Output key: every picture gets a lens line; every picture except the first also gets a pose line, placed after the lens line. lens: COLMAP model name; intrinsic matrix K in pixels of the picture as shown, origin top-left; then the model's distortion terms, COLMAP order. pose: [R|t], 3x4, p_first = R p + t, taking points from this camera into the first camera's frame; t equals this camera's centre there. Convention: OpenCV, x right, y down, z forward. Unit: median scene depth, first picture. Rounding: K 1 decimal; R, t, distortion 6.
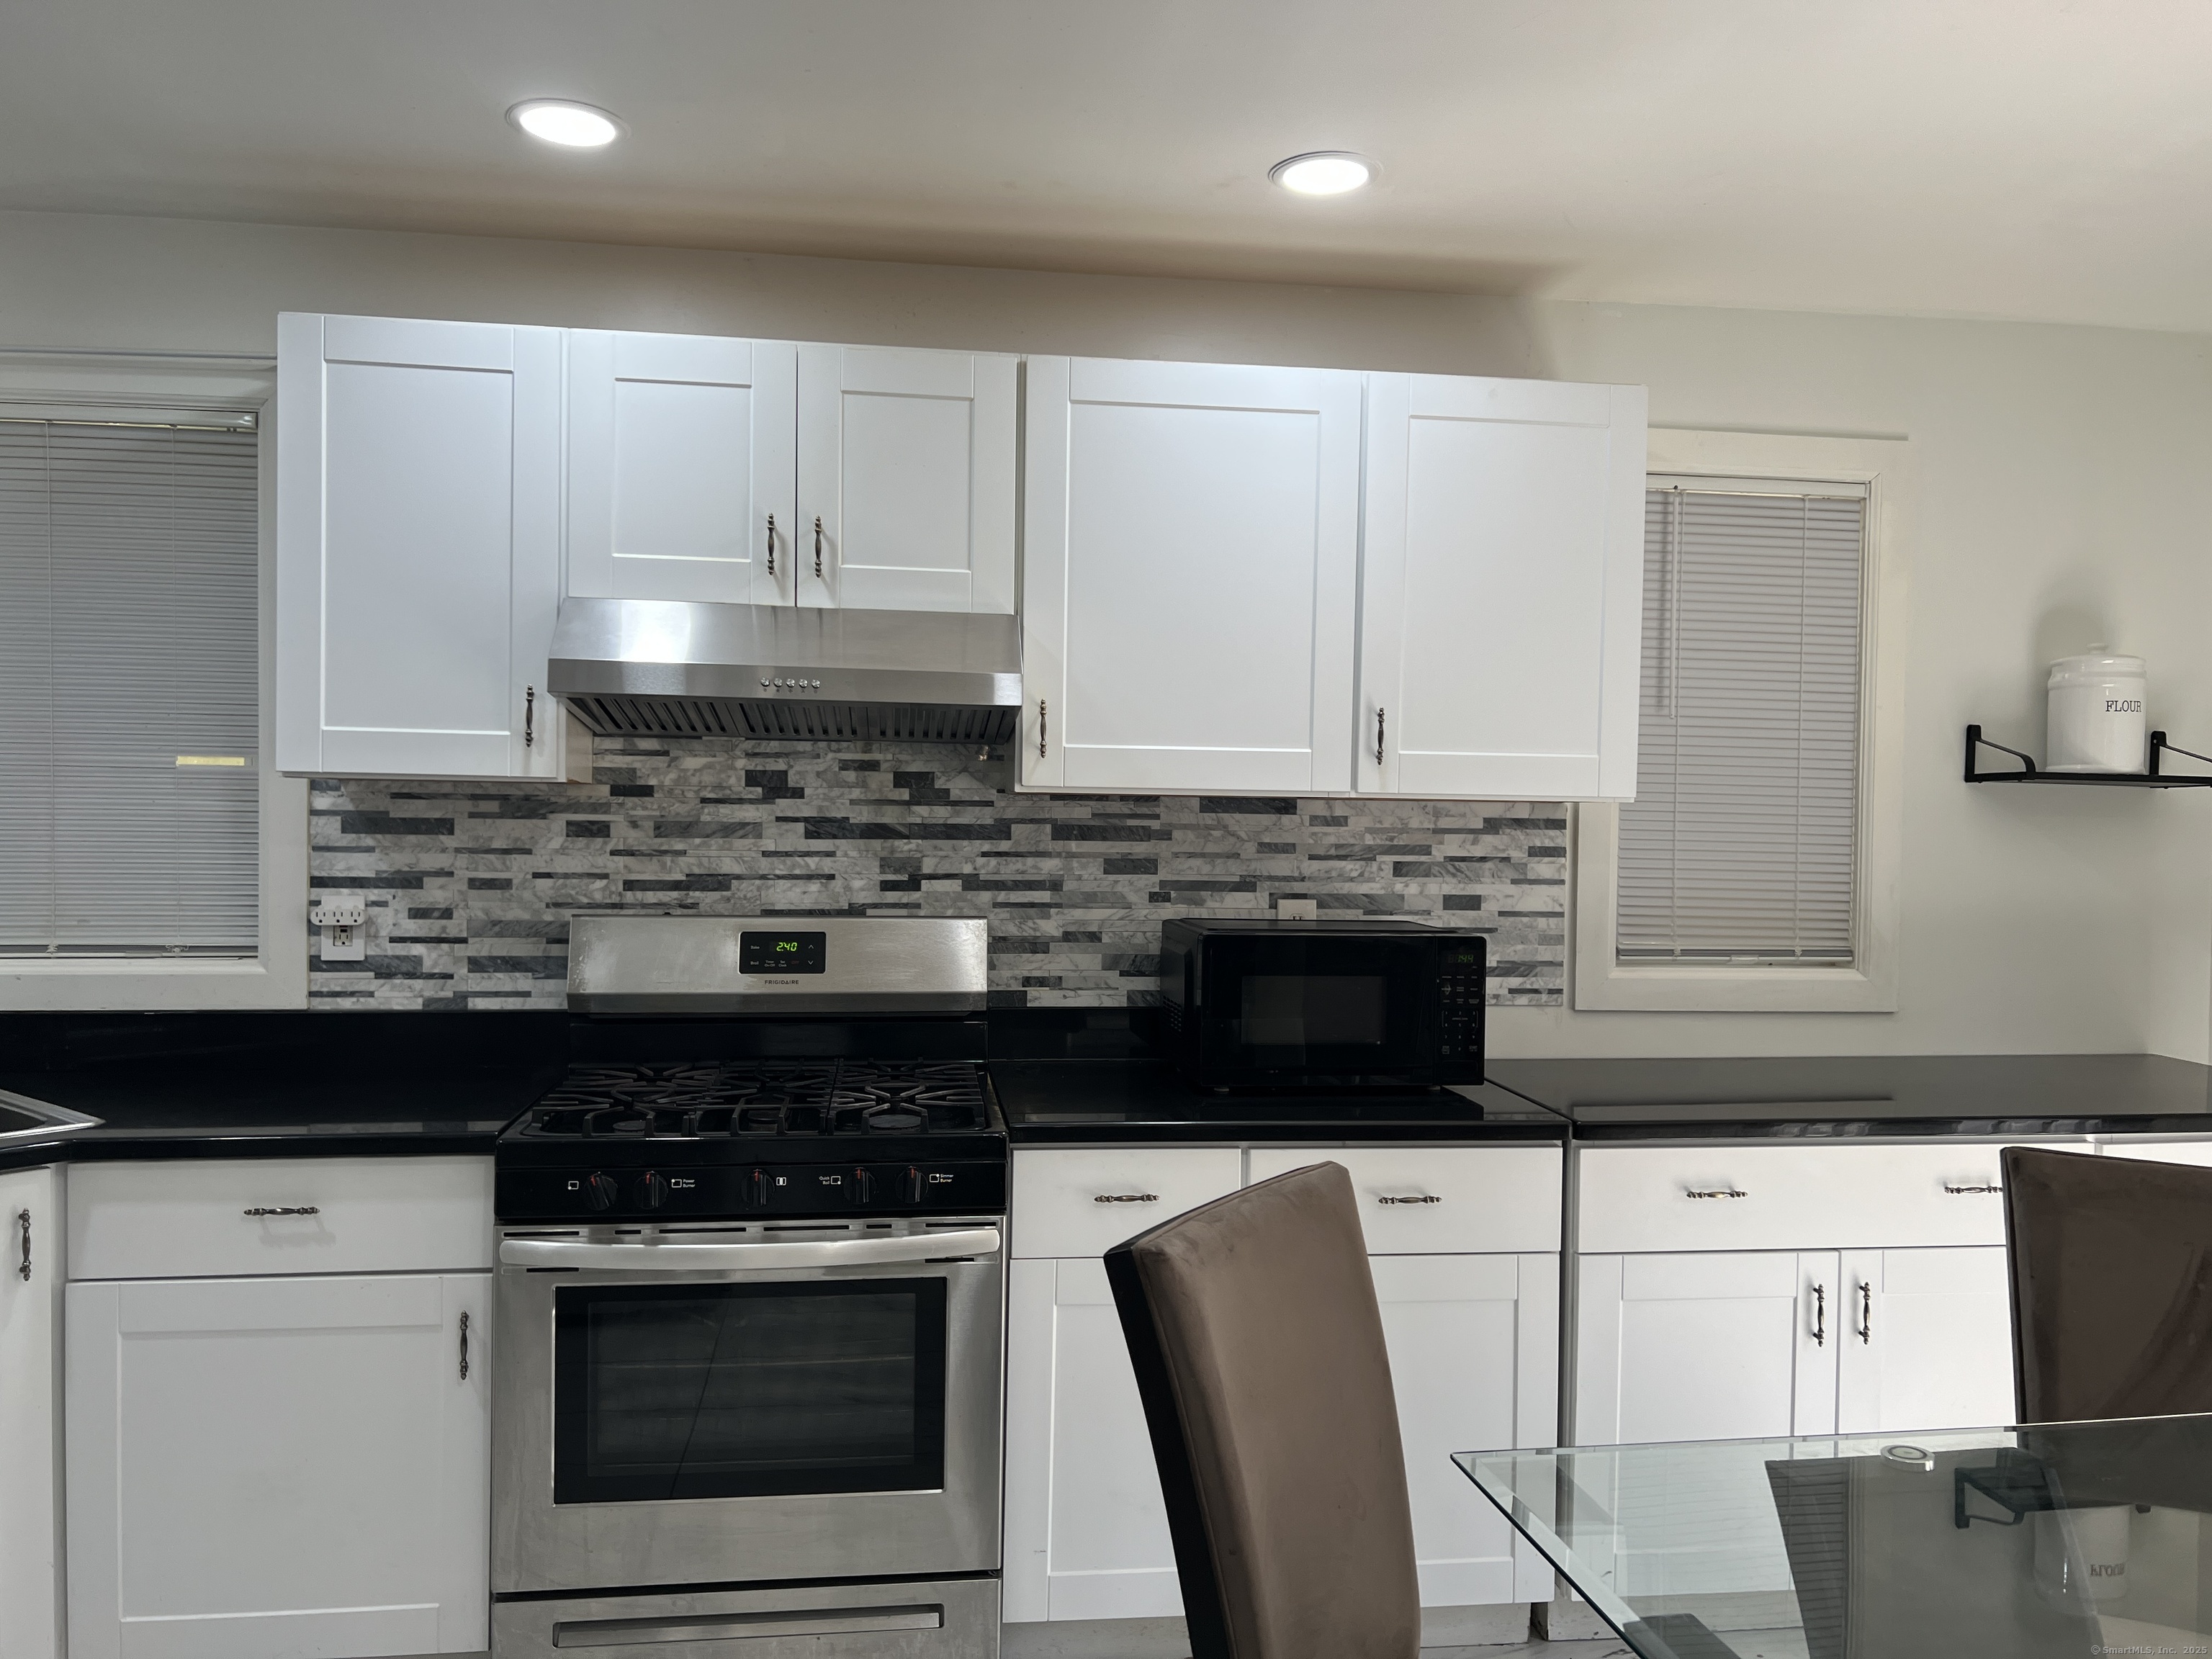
lens RADIAL K [[1614.5, 0, 1104.0], [0, 1614.5, 852.4], [0, 0, 1]] dist [0.049581, -0.037508]
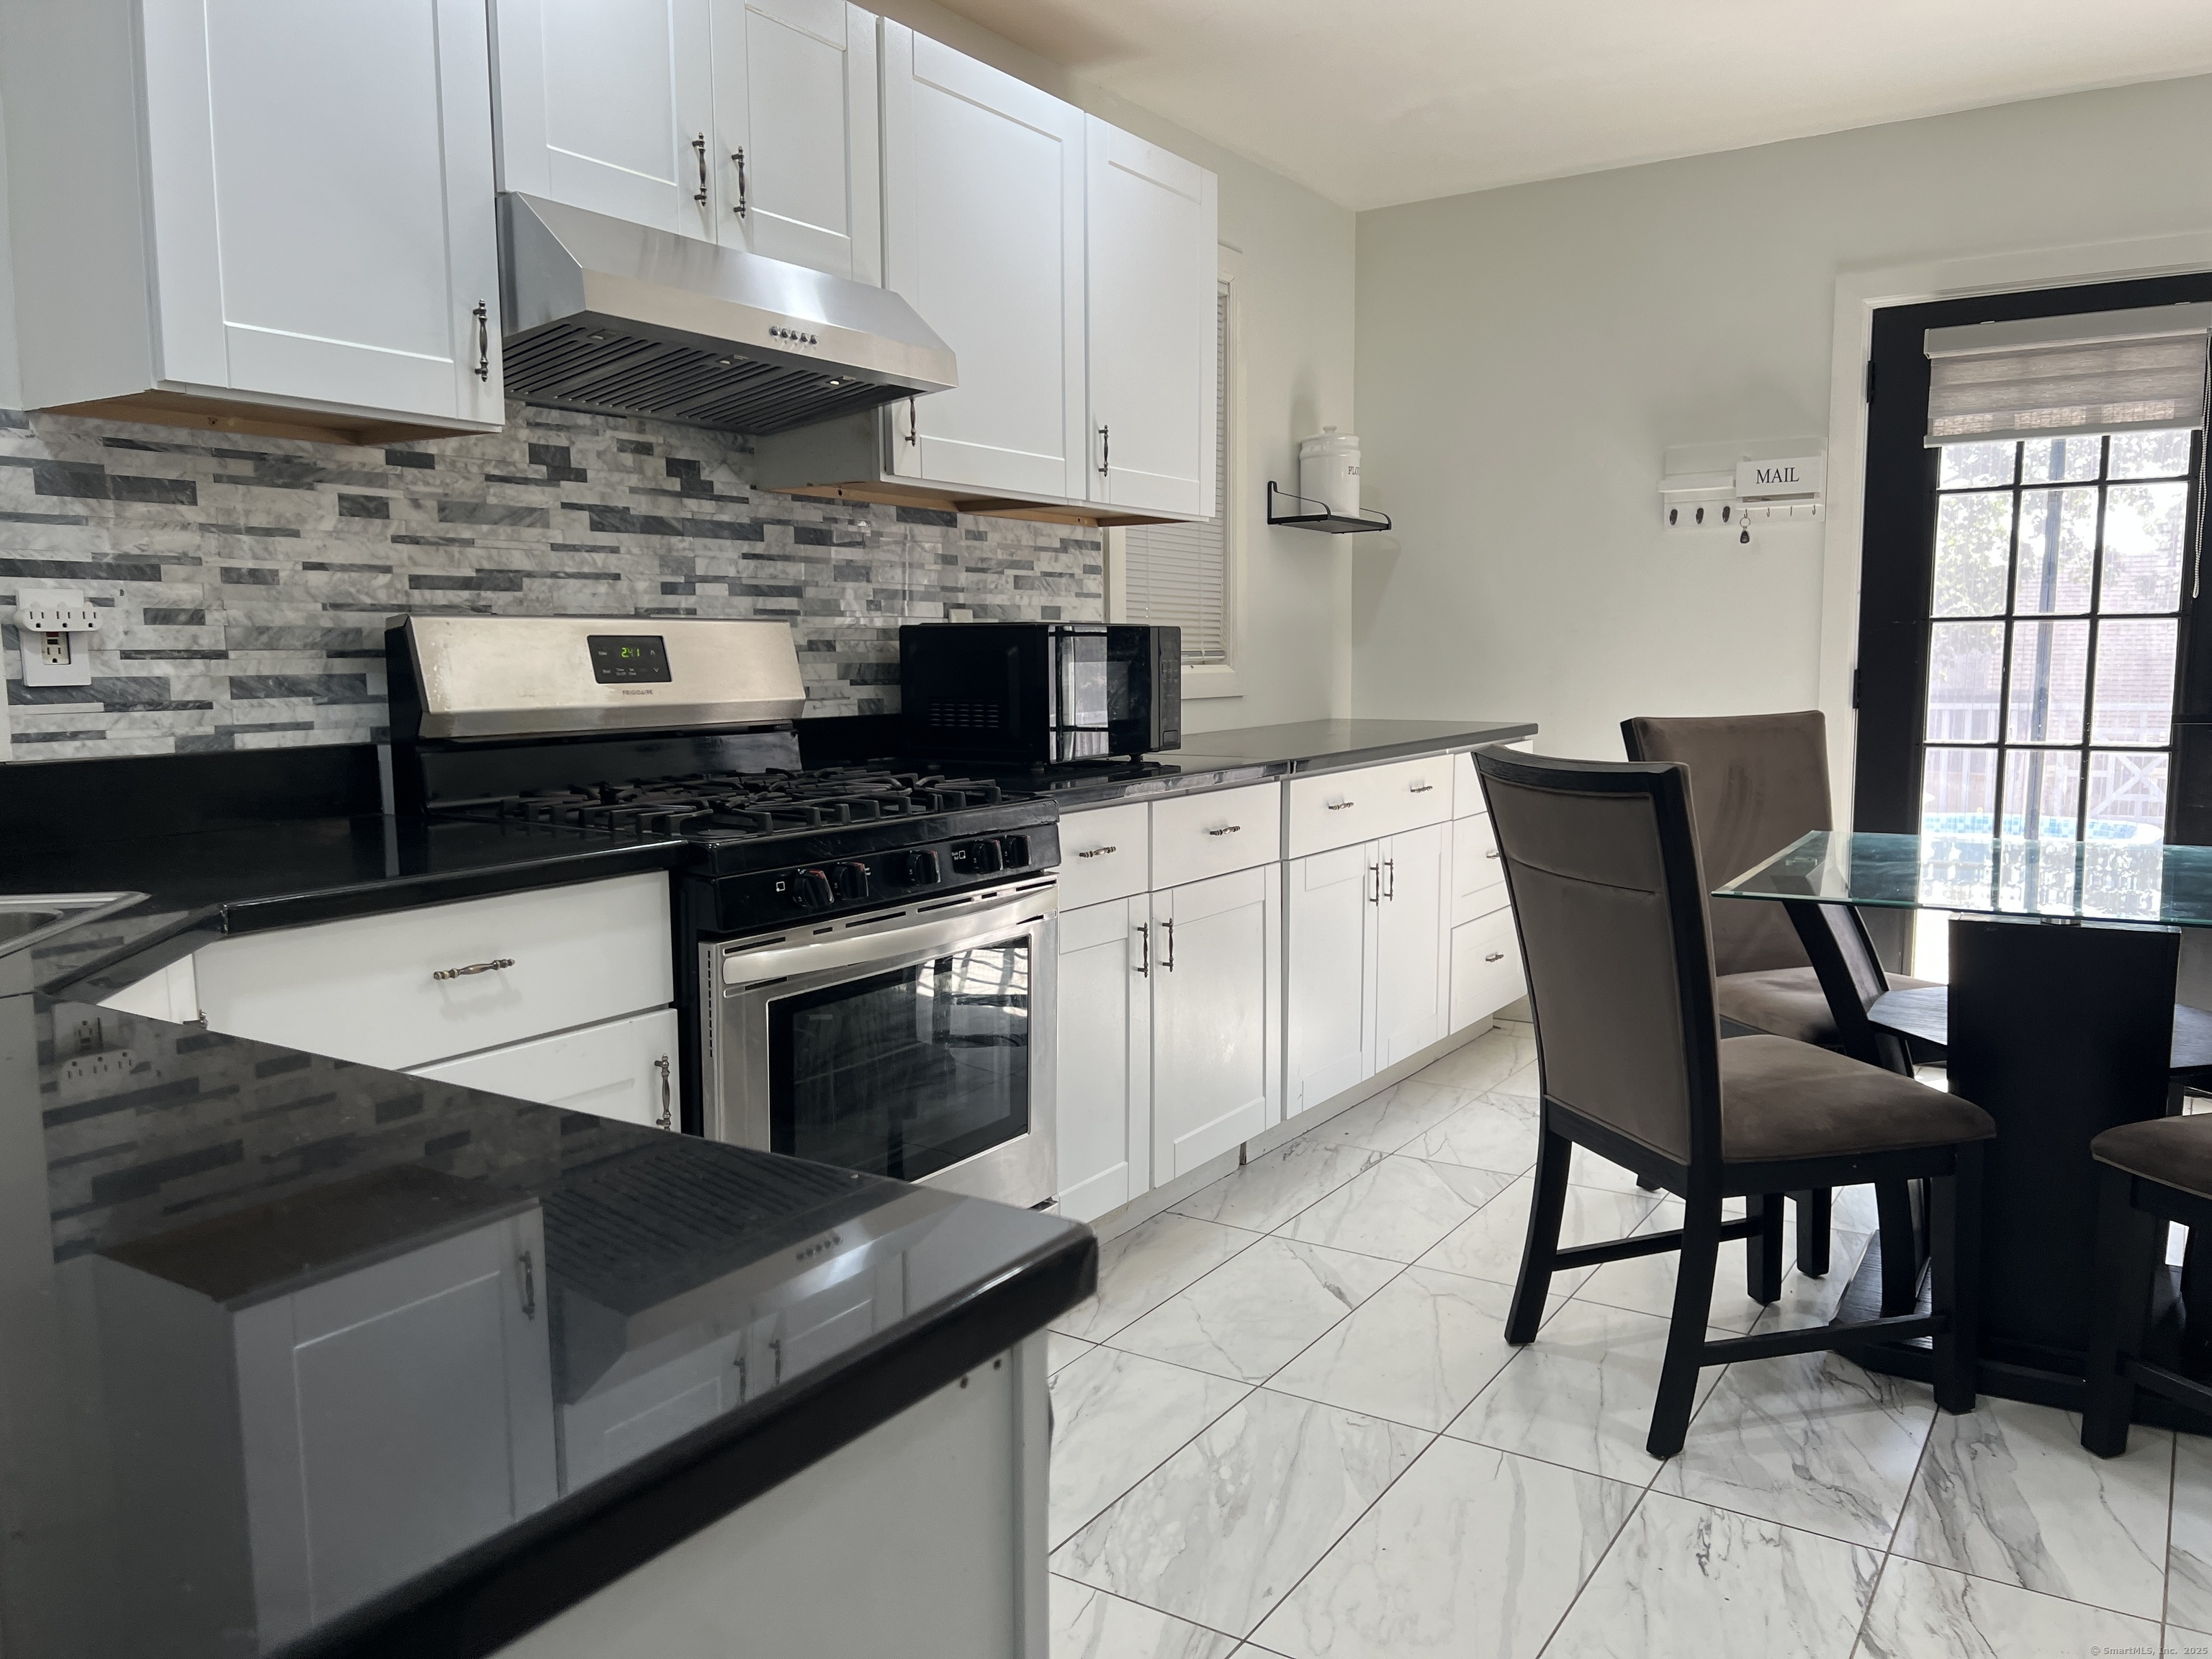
lens RADIAL K [[1653.7, 0, 1115.0], [0, 1653.7, 851.0], [0, 0, 1]] dist [0.049261, -0.063710]
pose [[0.646521, -0.112501, 0.754555, -0.707452], [0.034442, 0.992363, 0.118446, 0.066624], [-0.762118, -0.050590, 0.645459, 0.218606]]
